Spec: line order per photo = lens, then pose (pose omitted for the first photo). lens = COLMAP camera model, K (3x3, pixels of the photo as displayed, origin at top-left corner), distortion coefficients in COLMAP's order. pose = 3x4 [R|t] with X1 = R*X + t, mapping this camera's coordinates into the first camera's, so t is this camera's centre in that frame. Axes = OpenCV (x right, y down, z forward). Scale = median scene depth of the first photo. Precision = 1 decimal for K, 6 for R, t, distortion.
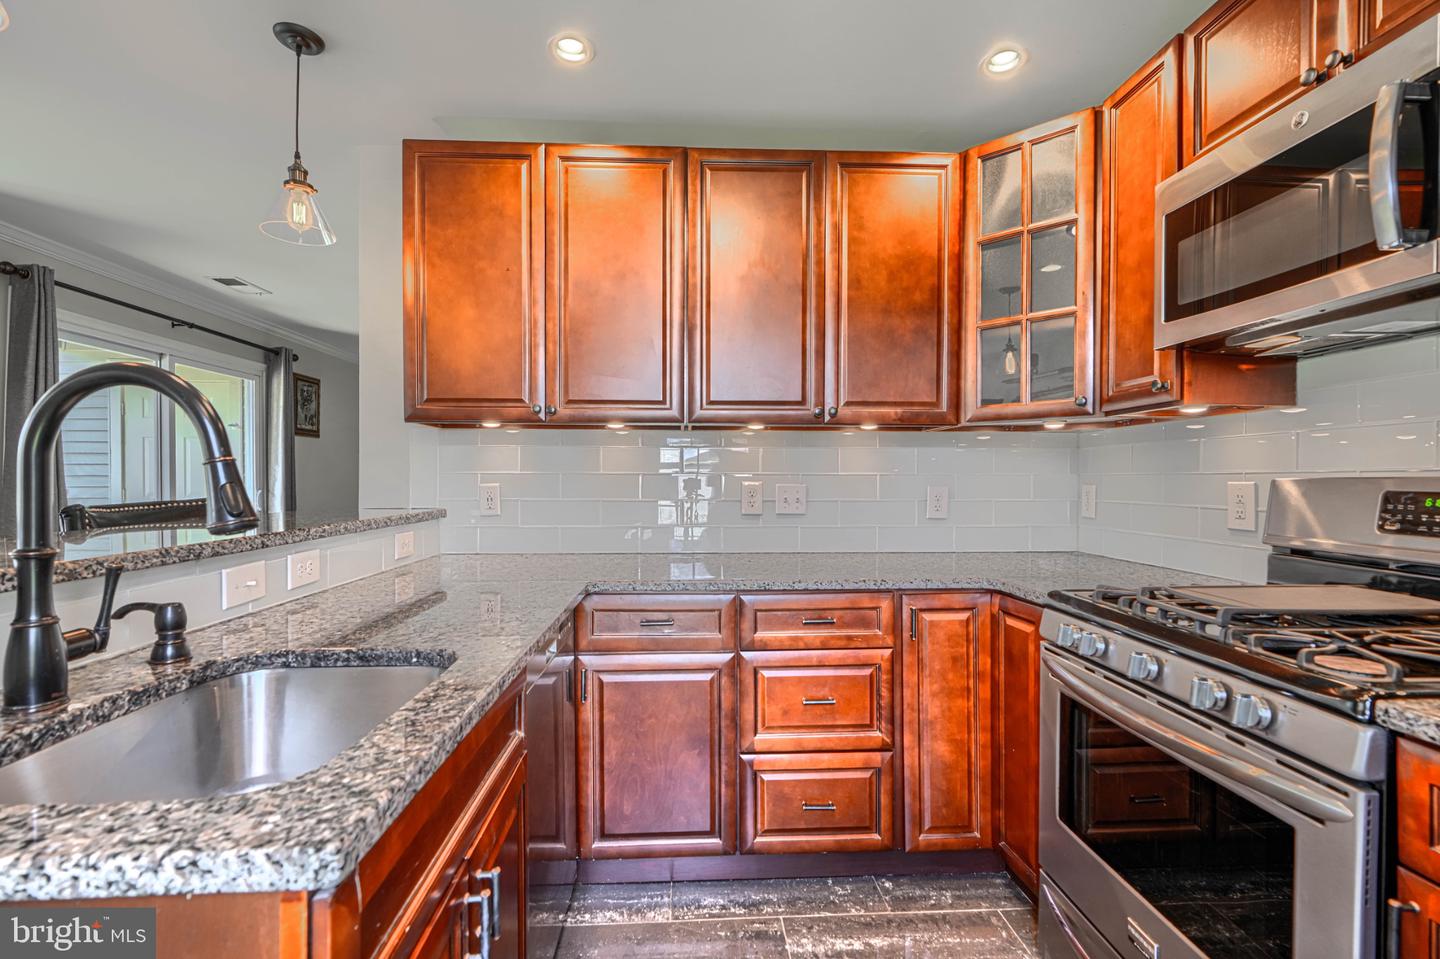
lens RADIAL K [[657.5, 0, 716.5], [0, 657.5, 484.6], [0, 0, 1]] dist [0.001622, -0.000166]
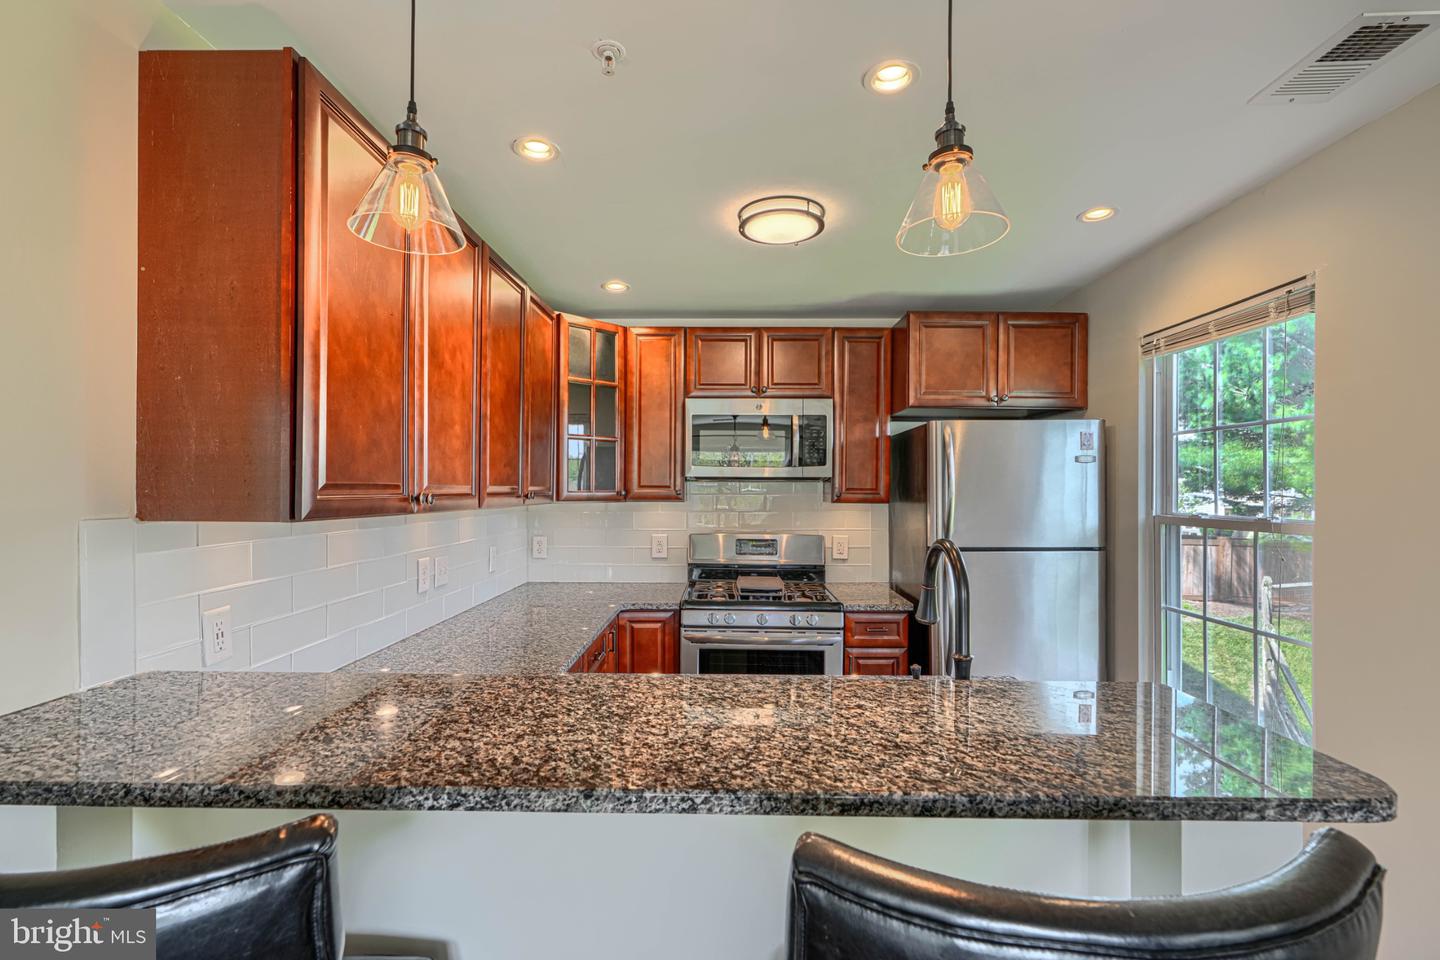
lens RADIAL K [[657.5, 0, 721.0], [0, 657.5, 484.0], [0, 0, 1]] dist [0.001622, -0.000166]
pose [[0.050302, 0.005894, 0.998717, -1.050037], [0.001867, 0.999980, -0.005996, -0.125399], [-0.998732, 0.002166, 0.050290, 0.584097]]
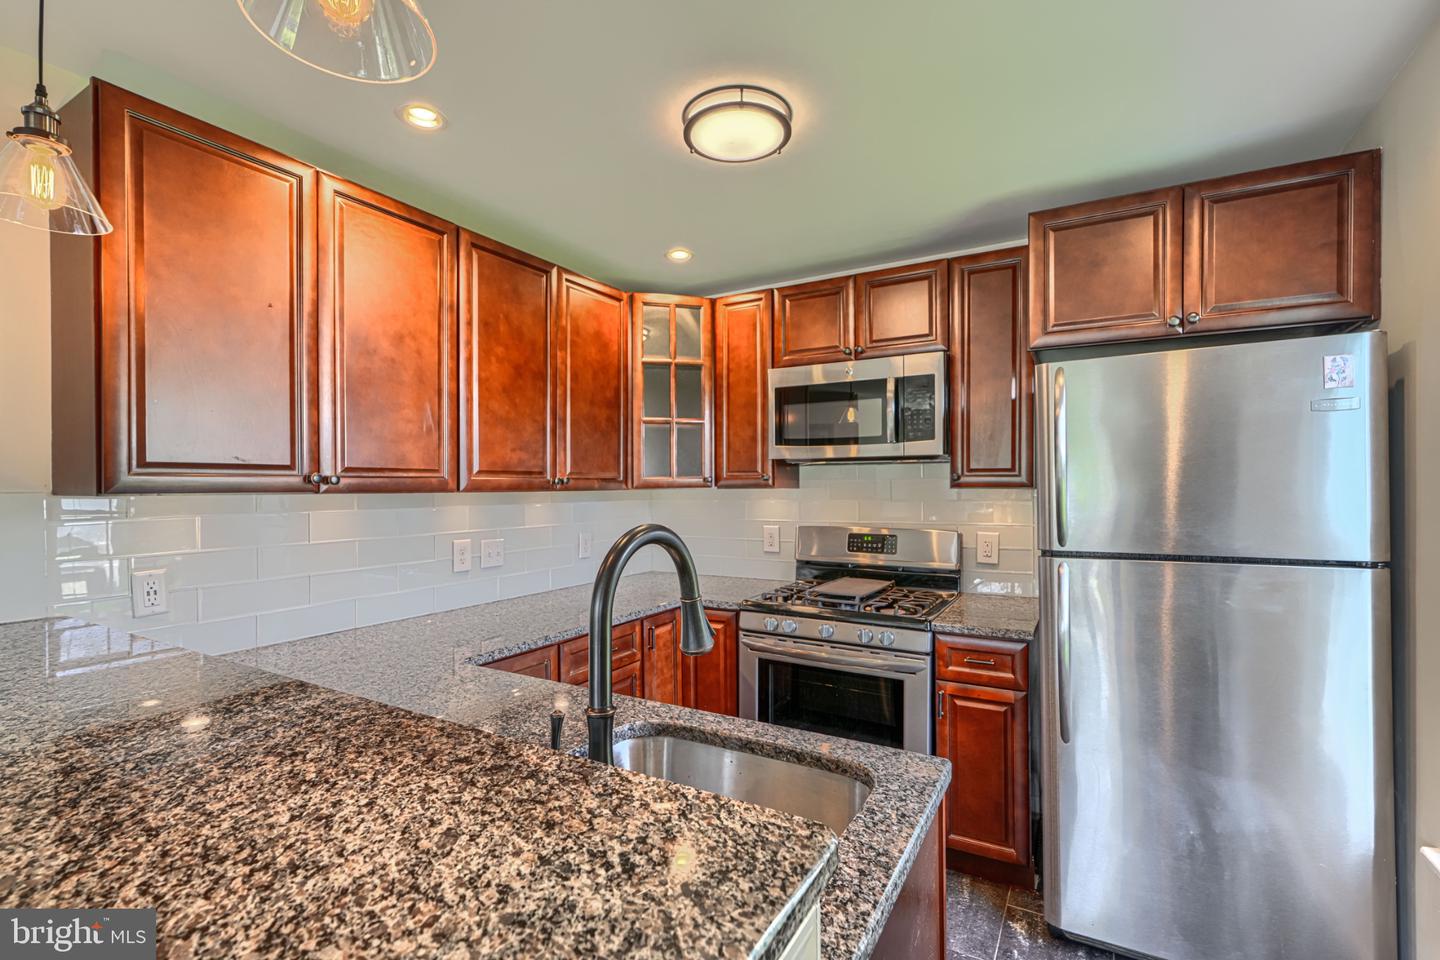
lens RADIAL K [[657.5, 0, 719.6], [0, 657.5, 485.3], [0, 0, 1]] dist [0.001622, -0.000166]
pose [[0.539208, -0.004515, 0.842161, -0.698343], [0.011829, 0.999928, -0.002212, -0.097065], [-0.842090, 0.011155, 0.539222, 0.100593]]
